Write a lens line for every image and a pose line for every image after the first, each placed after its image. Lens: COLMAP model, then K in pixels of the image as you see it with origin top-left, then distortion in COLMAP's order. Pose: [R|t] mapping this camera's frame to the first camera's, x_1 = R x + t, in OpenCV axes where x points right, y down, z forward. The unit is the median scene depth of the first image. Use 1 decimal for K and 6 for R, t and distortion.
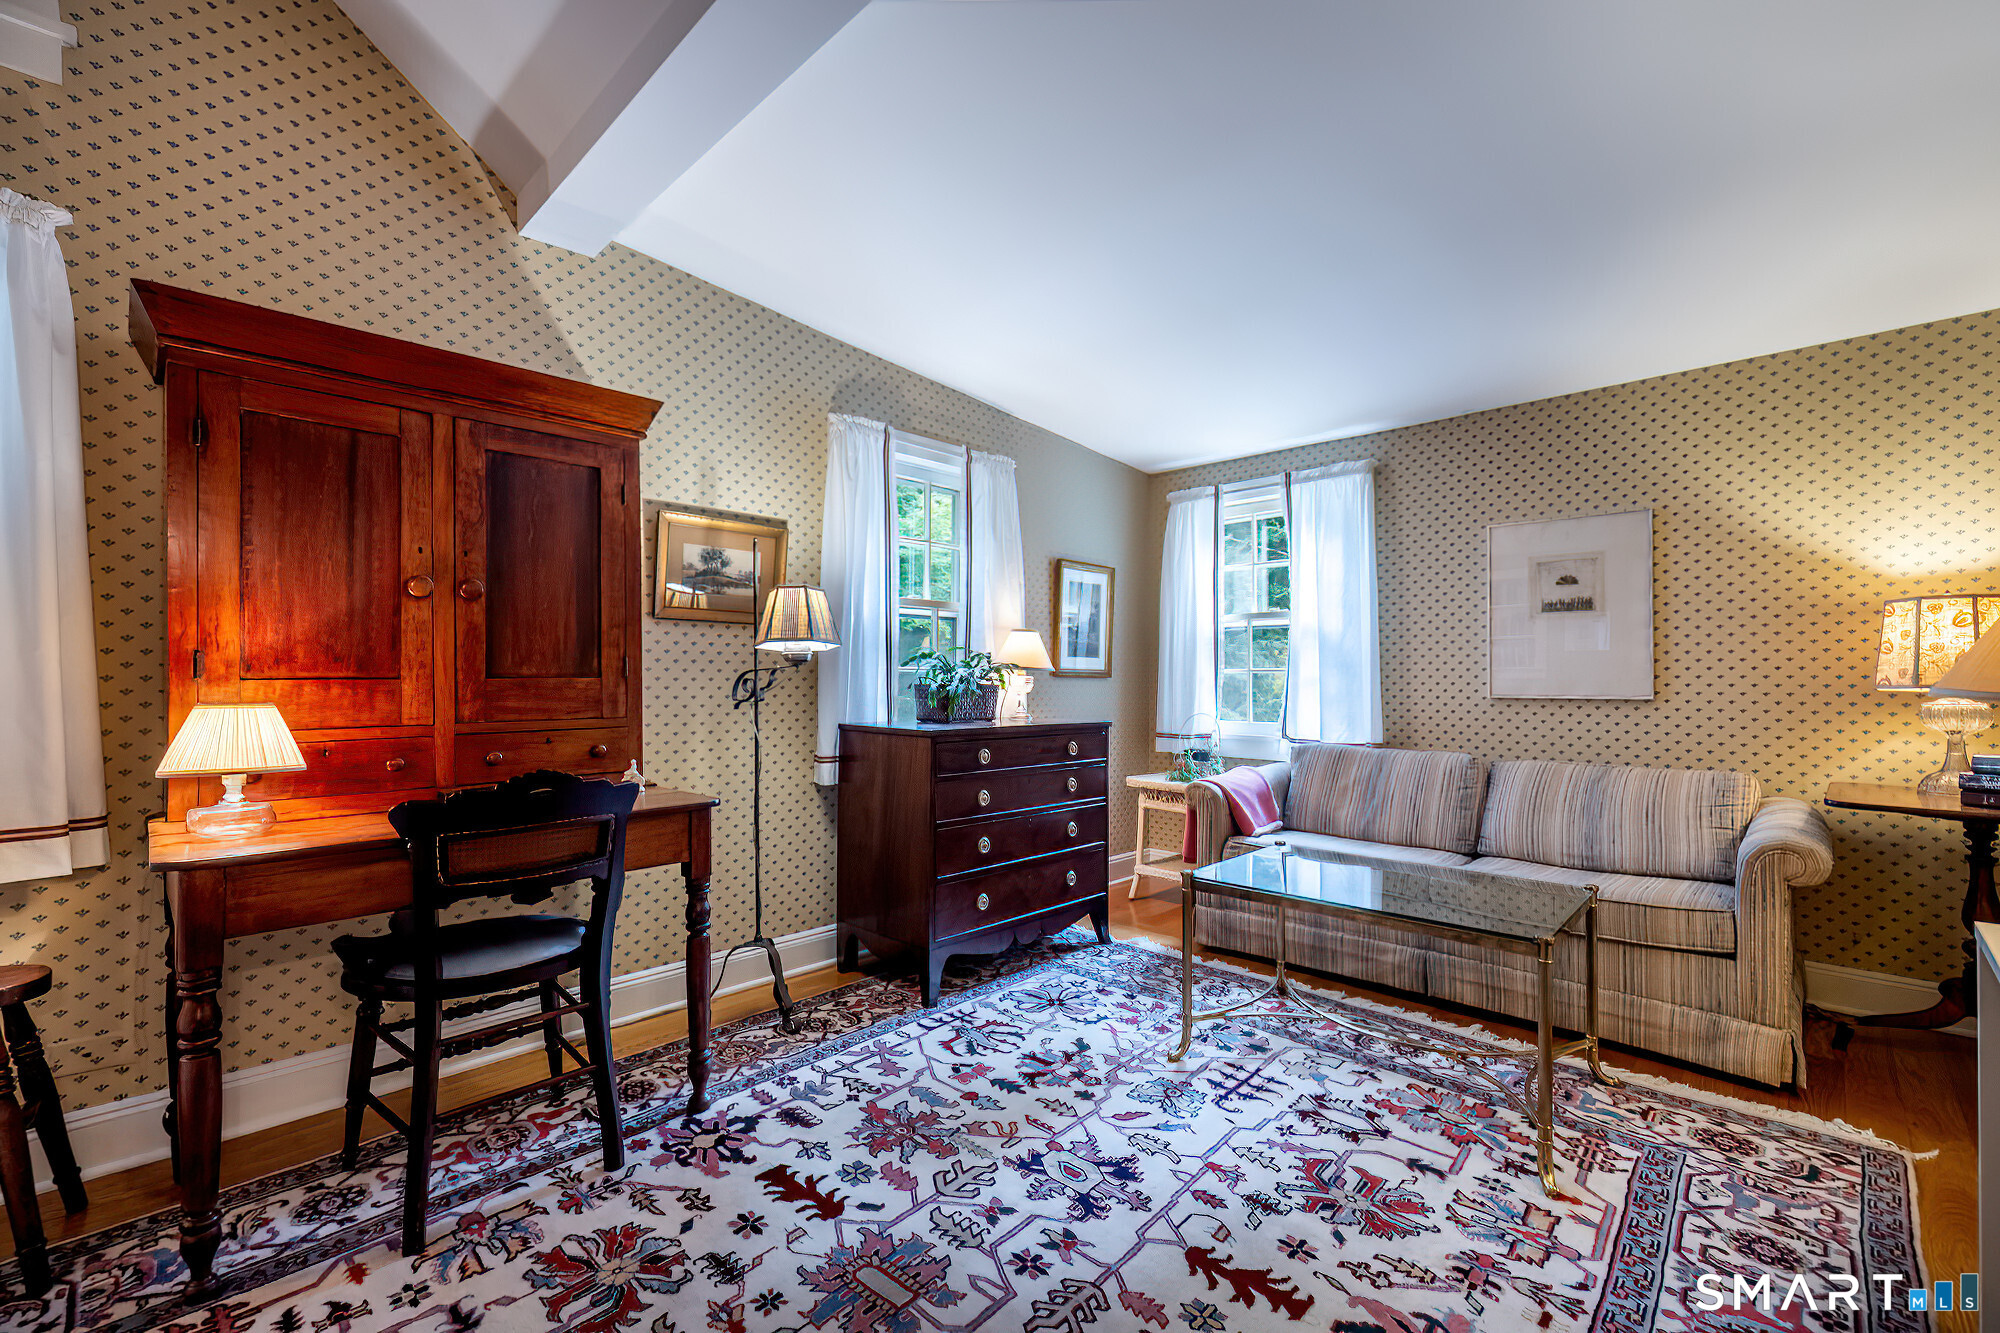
lens RADIAL K [[827.1, 0, 1002.0], [0, 827.1, 677.7], [0, 0, 1]] dist [-0.000909, -0.000381]
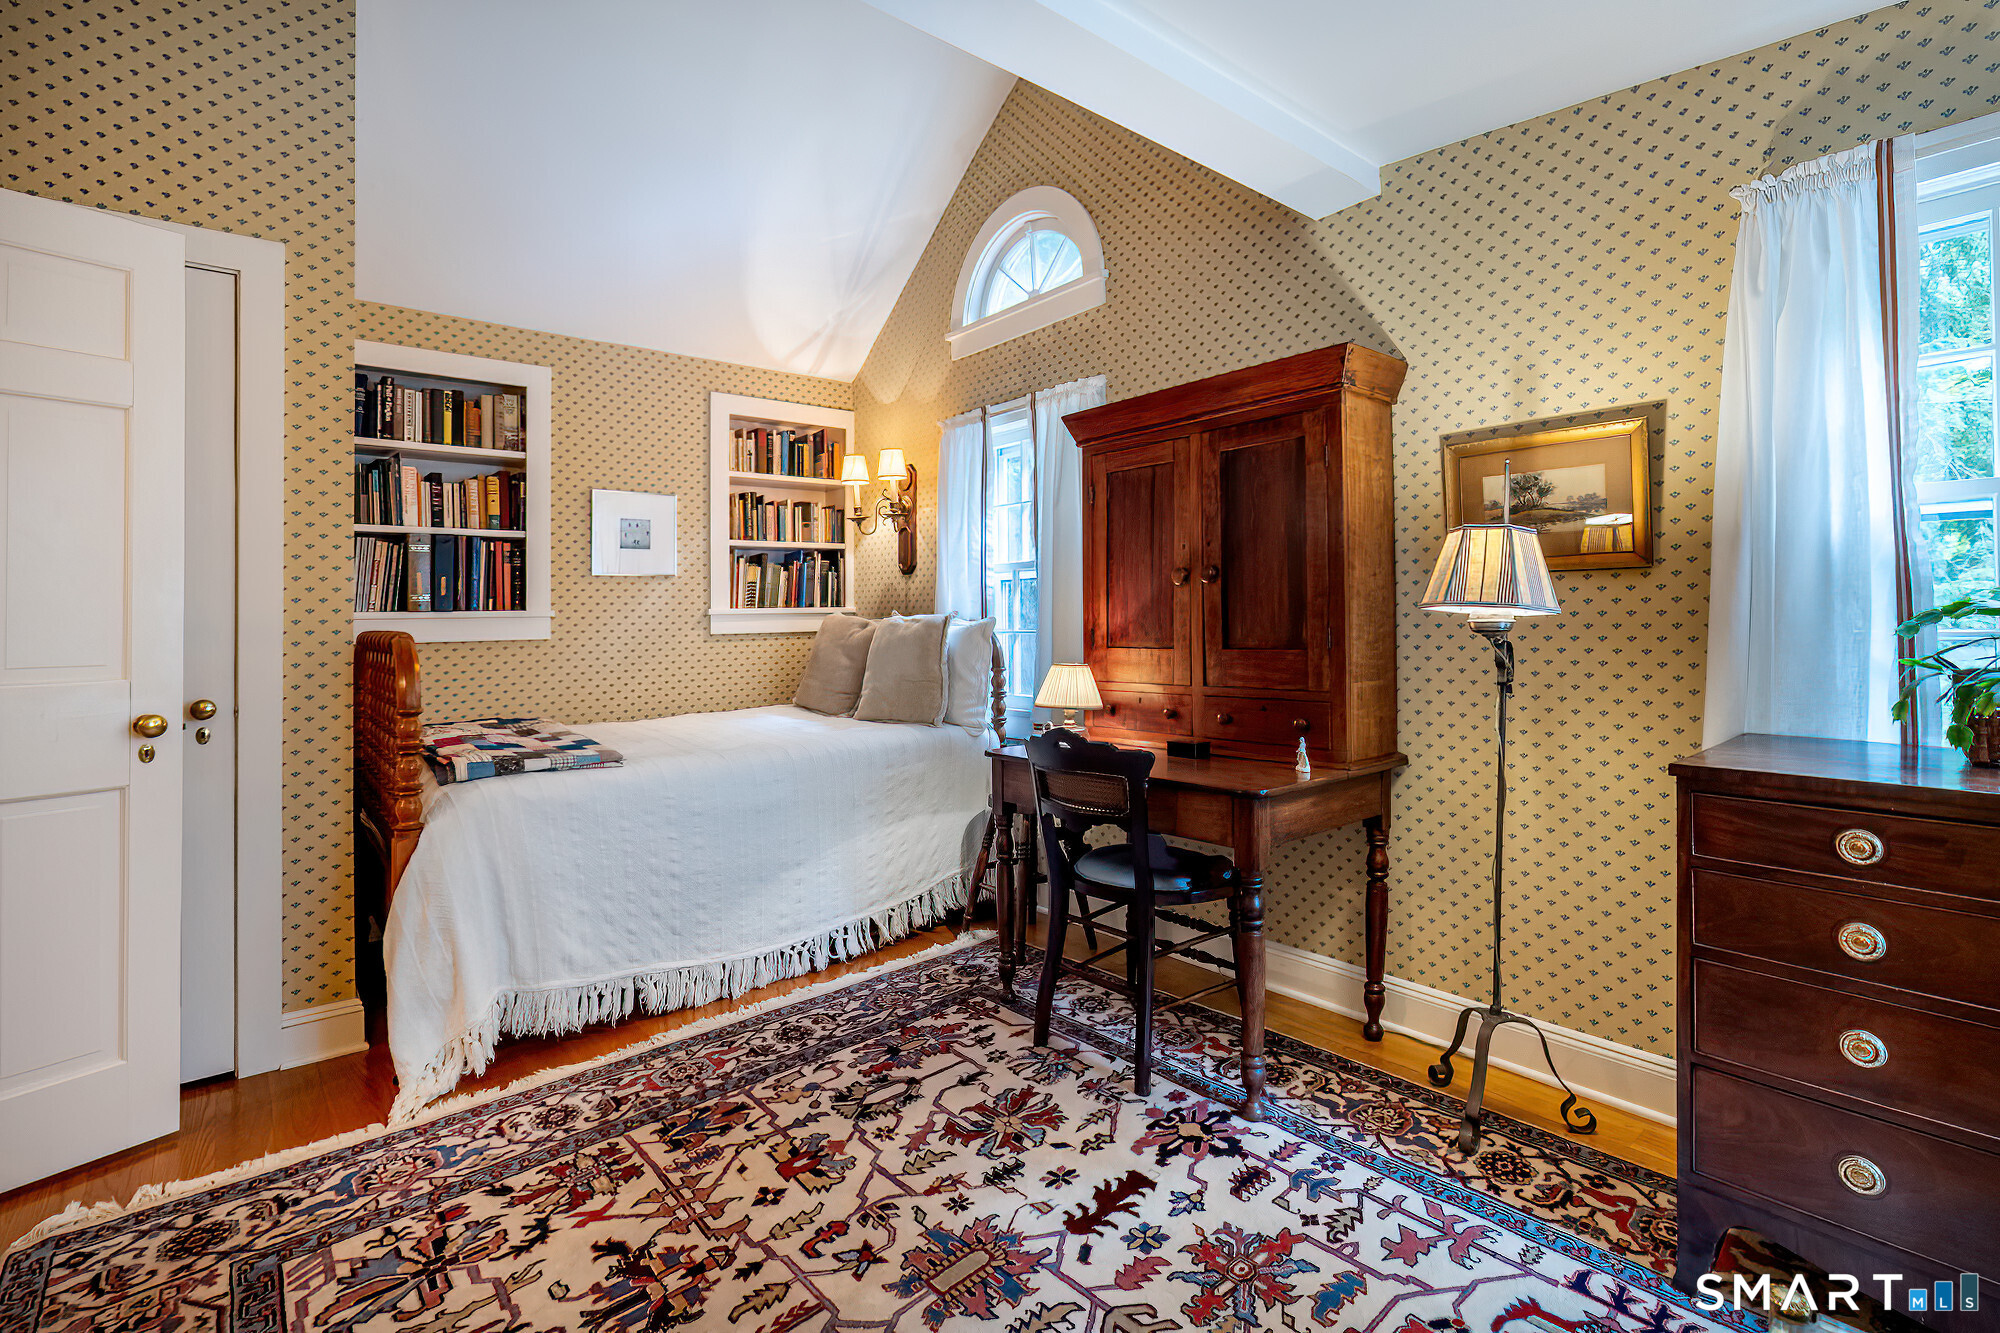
lens RADIAL K [[921.7, 0, 1029.2], [0, 921.7, 616.1], [0, 0, 1]] dist [-0.009210, -0.000101]
pose [[-0.074959, -0.006531, -0.997165, 0.704711], [0.014042, 0.999872, -0.007605, -0.040428], [0.997088, -0.014572, -0.074858, 0.852267]]
